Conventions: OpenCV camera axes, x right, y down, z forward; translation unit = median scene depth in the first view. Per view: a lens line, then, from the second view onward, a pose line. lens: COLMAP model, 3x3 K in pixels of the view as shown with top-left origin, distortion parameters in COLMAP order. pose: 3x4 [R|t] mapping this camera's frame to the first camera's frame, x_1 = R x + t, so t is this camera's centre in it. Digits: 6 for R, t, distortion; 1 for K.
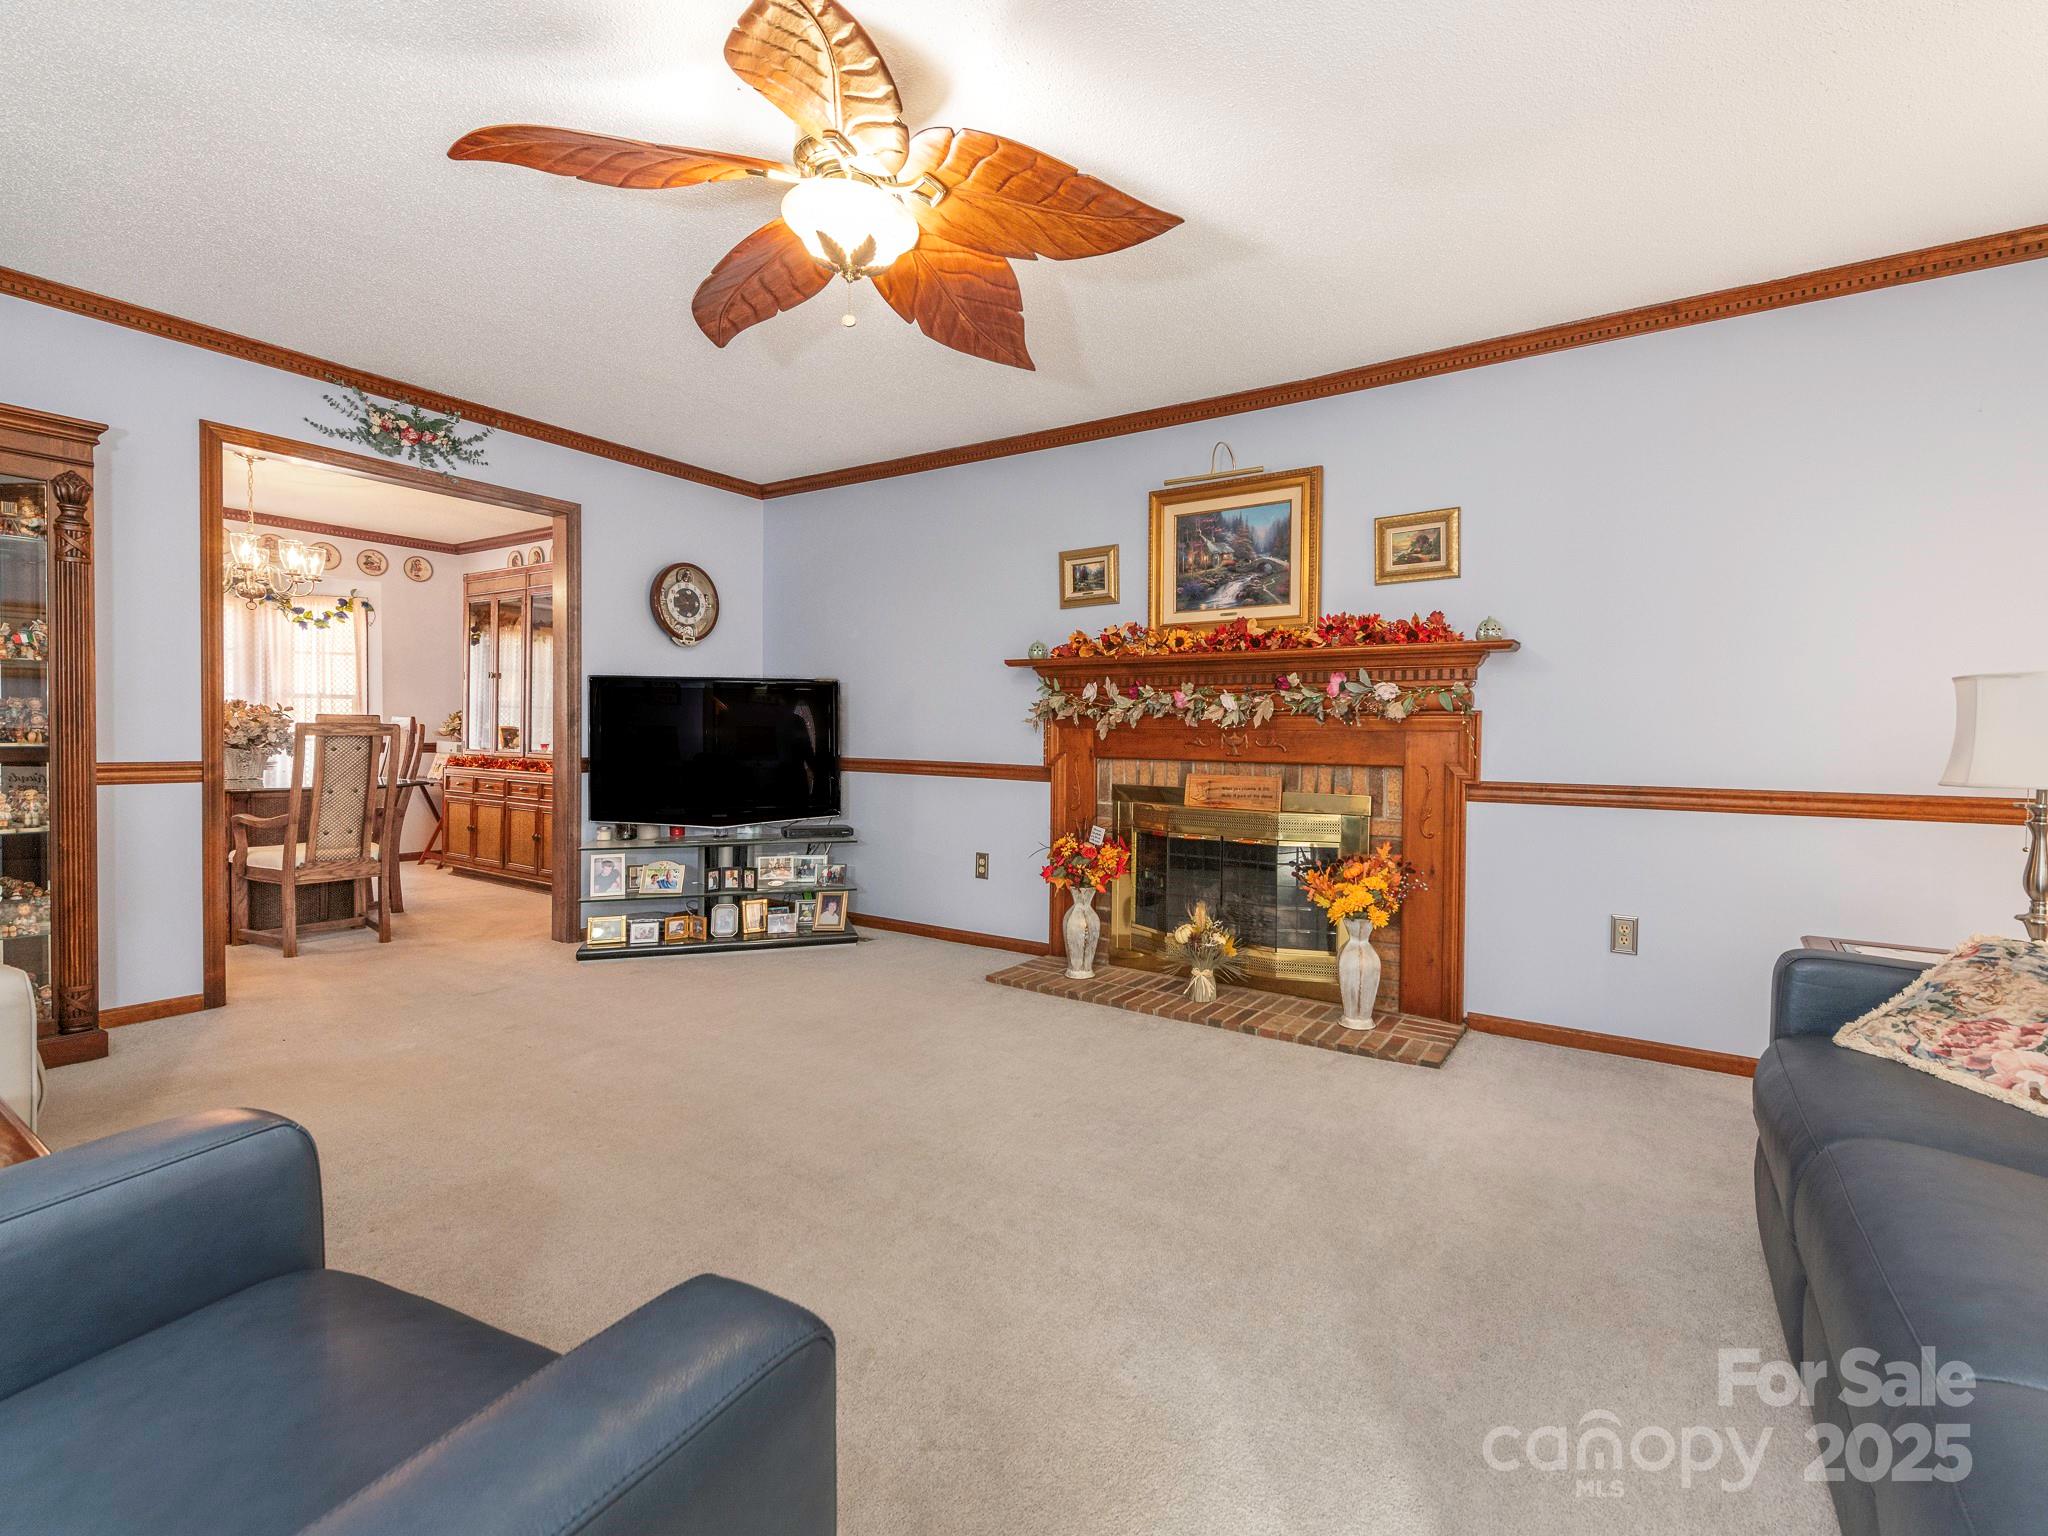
lens RADIAL K [[934.6, 0, 1019.1], [0, 934.6, 754.0], [0, 0, 1]] dist [0.001443, -0.000033]
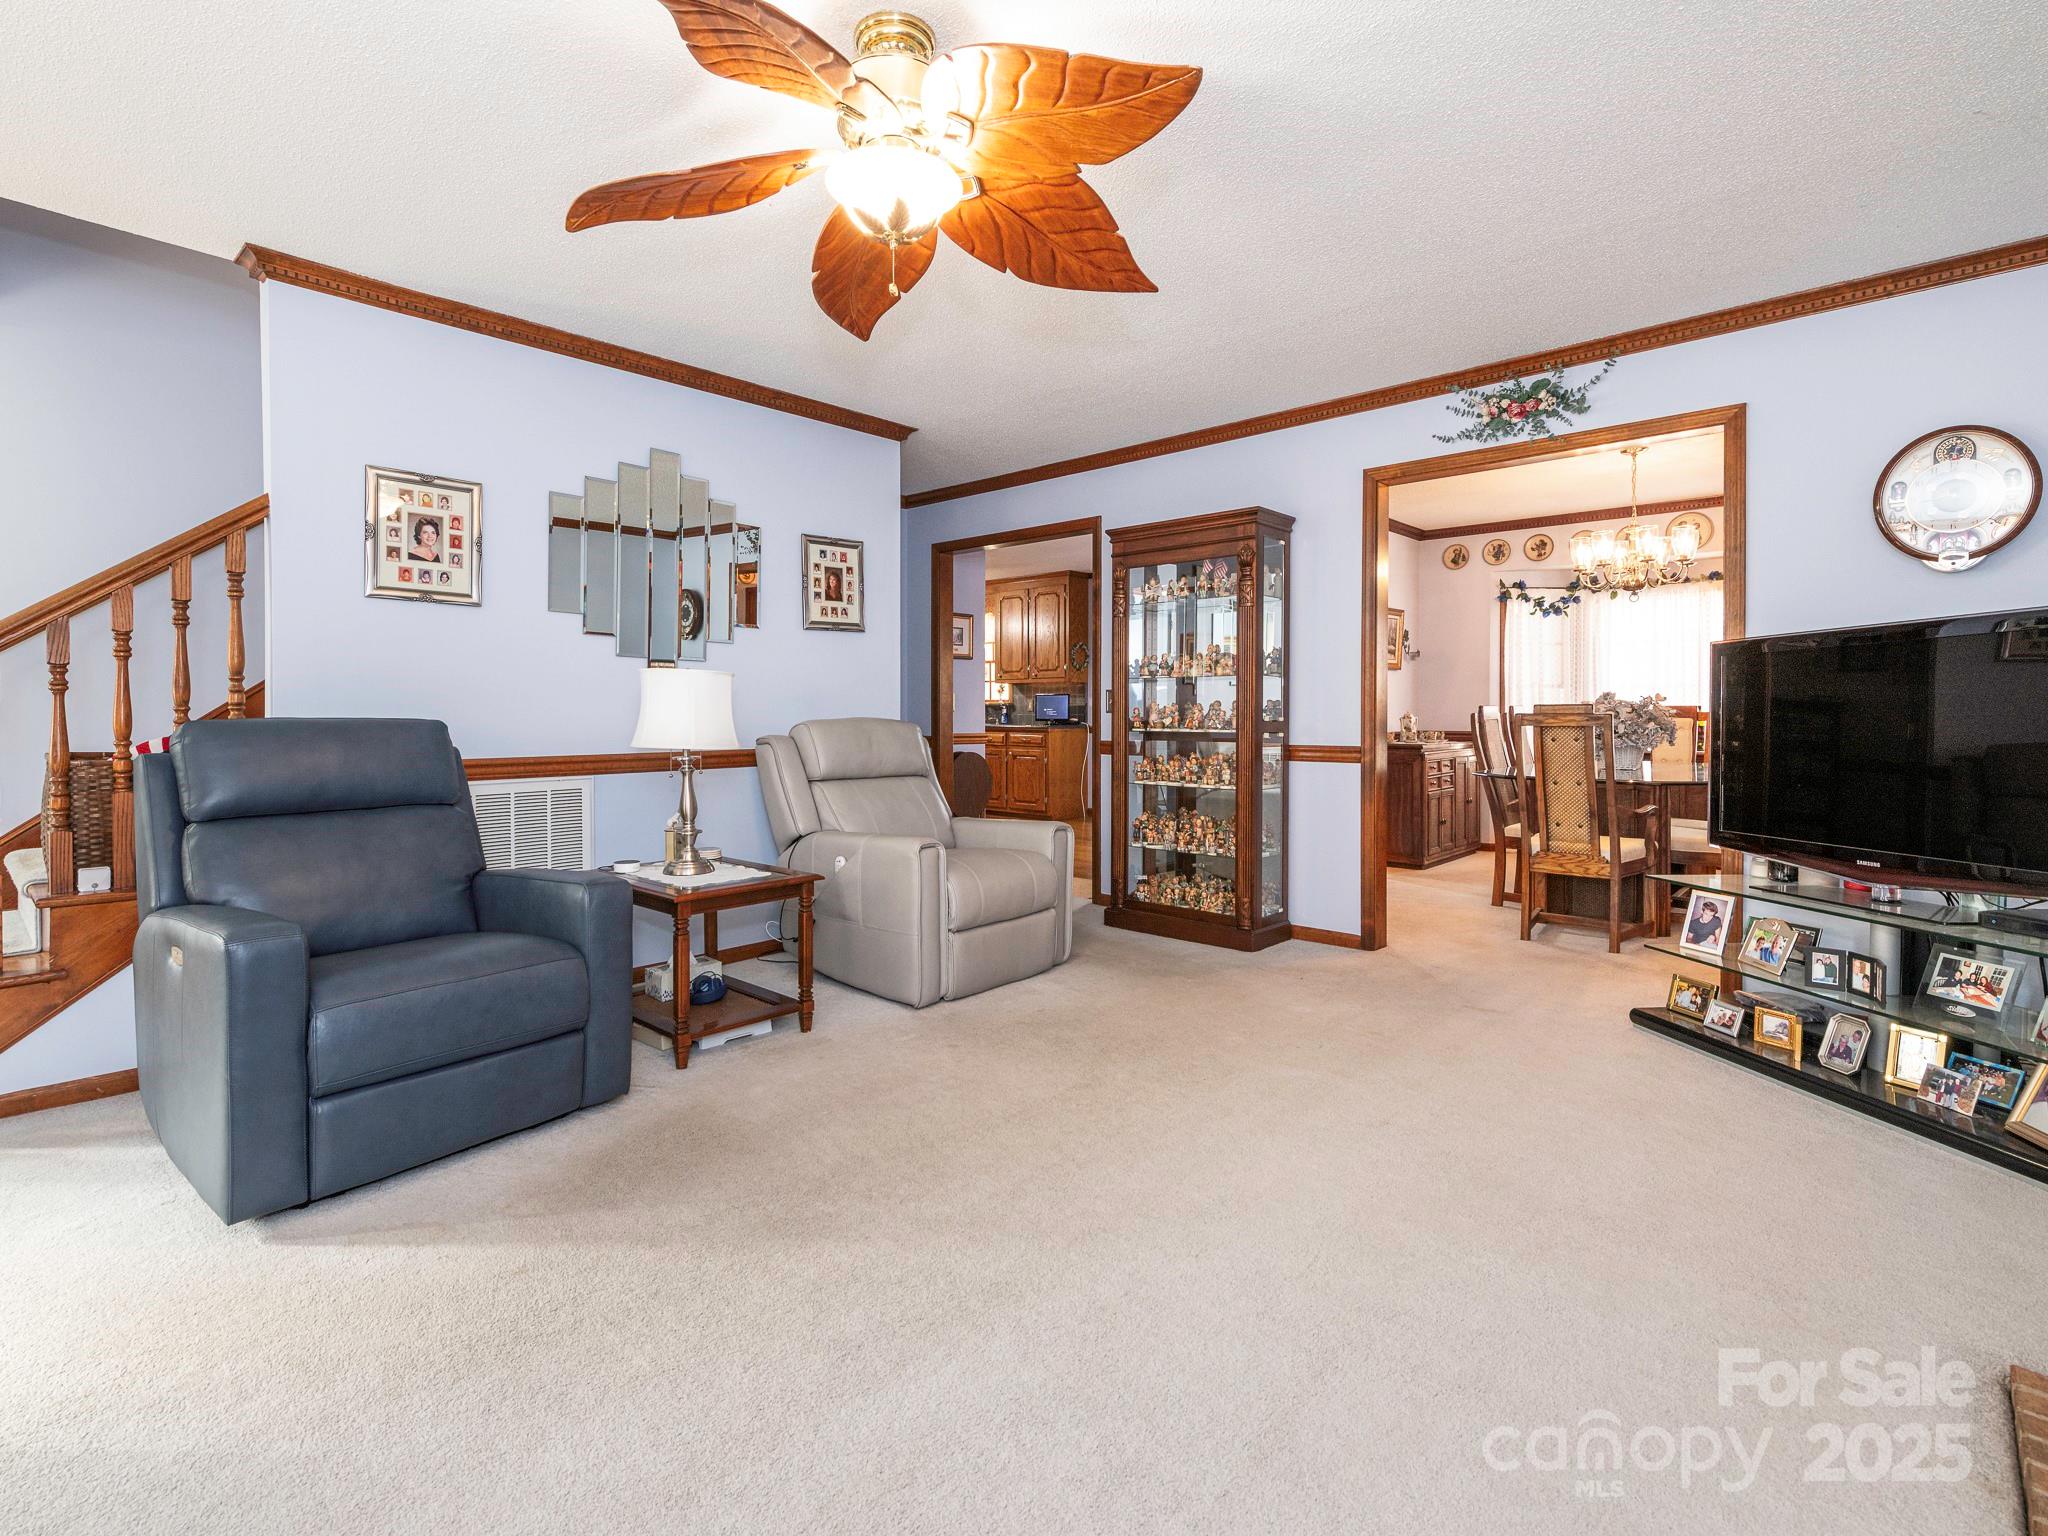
lens RADIAL K [[976.7, 0, 1016.7], [0, 976.7, 725.7], [0, 0, 1]] dist [-0.004995, 0.001225]
pose [[-0.151661, -0.000285, -0.988433, 0.380258], [-0.021022, 0.999775, 0.002937, -0.011249], [0.988209, 0.021224, -0.151633, 0.609581]]
